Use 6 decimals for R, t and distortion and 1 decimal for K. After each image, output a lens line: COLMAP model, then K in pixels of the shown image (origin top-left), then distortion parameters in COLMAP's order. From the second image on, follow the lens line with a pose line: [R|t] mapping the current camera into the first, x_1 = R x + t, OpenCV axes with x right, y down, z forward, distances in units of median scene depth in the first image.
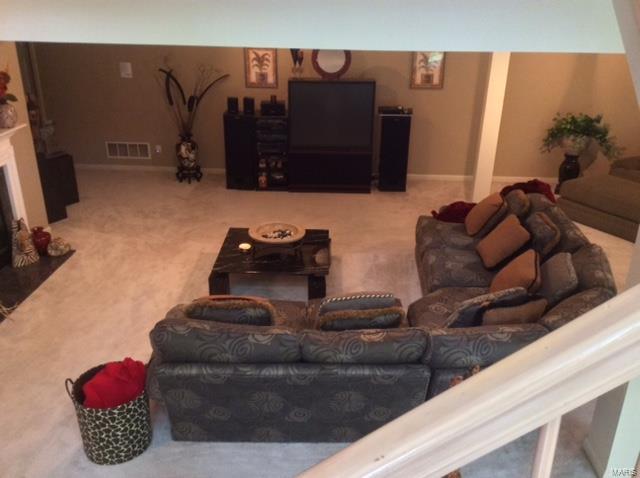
lens RADIAL K [[577.0, 0, 324.0], [0, 577.0, 240.8], [0, 0, 1]] dist [0.125922, -0.233716]
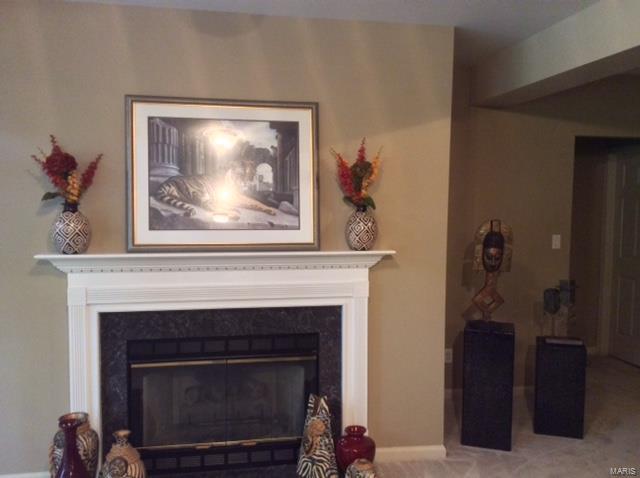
lens RADIAL K [[577.0, 0, 324.0], [0, 577.0, 240.8], [0, 0, 1]] dist [0.125922, -0.233716]
pose [[0.216726, 0.056521, -0.974595, 0.027521], [-0.388427, 0.920889, -0.032971, -0.116555], [0.895631, 0.385705, 0.221535, 0.586341]]
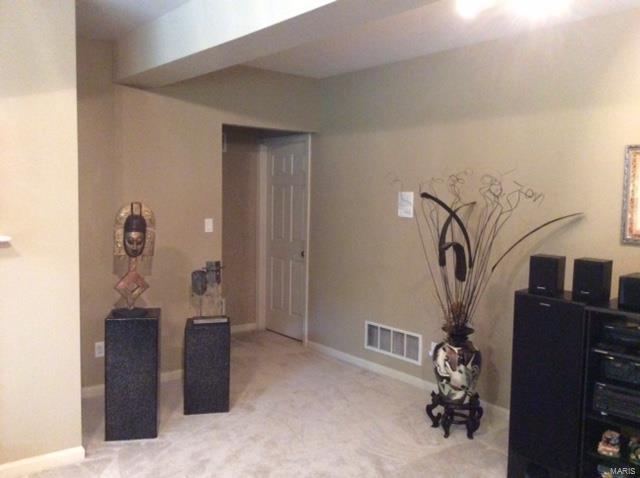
lens RADIAL K [[577.0, 0, 324.0], [0, 577.0, 240.8], [0, 0, 1]] dist [0.125922, -0.233716]
pose [[0.667377, 0.059880, -0.742309, 0.033929], [-0.302200, 0.932782, -0.196451, -0.129897], [0.680649, 0.355433, 0.640613, 0.631573]]
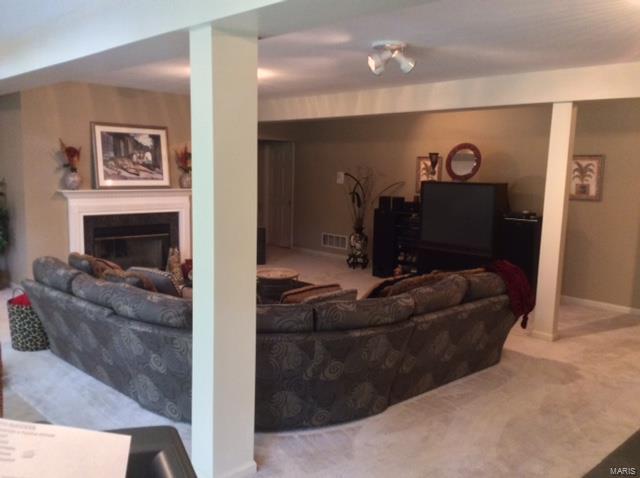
lens RADIAL K [[577.0, 0, 324.0], [0, 577.0, 240.8], [0, 0, 1]] dist [0.125922, -0.233716]
pose [[0.726113, 0.090518, -0.681591, 0.533079], [-0.283476, 0.942537, -0.176820, 0.072230], [0.626419, 0.321606, 0.710049, 0.140950]]
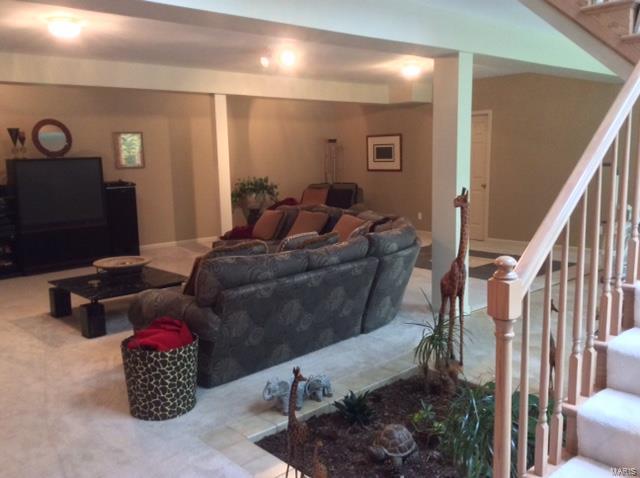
lens RADIAL K [[585.9, 0, 320.0], [0, 585.9, 239.0], [0, 0, 1]] dist [0.046146, -0.005192]
pose [[0.713876, -0.135336, 0.687070, -0.378534], [0.305768, 0.942916, -0.131966, 0.132579], [-0.629990, 0.304291, 0.714507, 0.006863]]
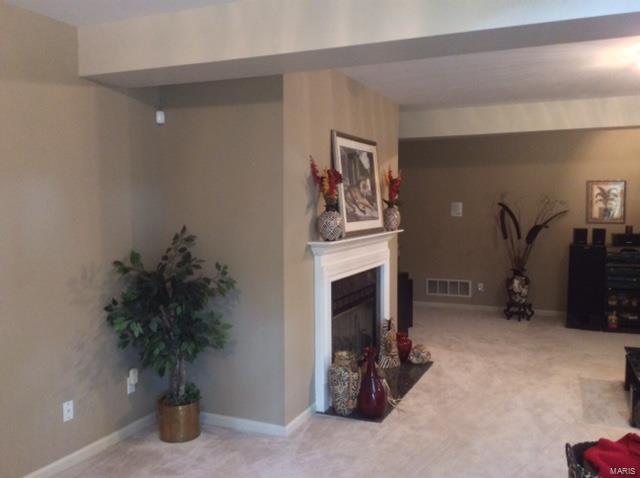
lens RADIAL K [[577.0, 0, 324.0], [0, 577.0, 240.8], [0, 0, 1]] dist [0.125922, -0.233716]
pose [[0.932336, 0.004975, -0.361558, -0.197891], [-0.125704, 0.941998, -0.311187, 0.114682], [0.339039, 0.335581, 0.878885, 0.044144]]
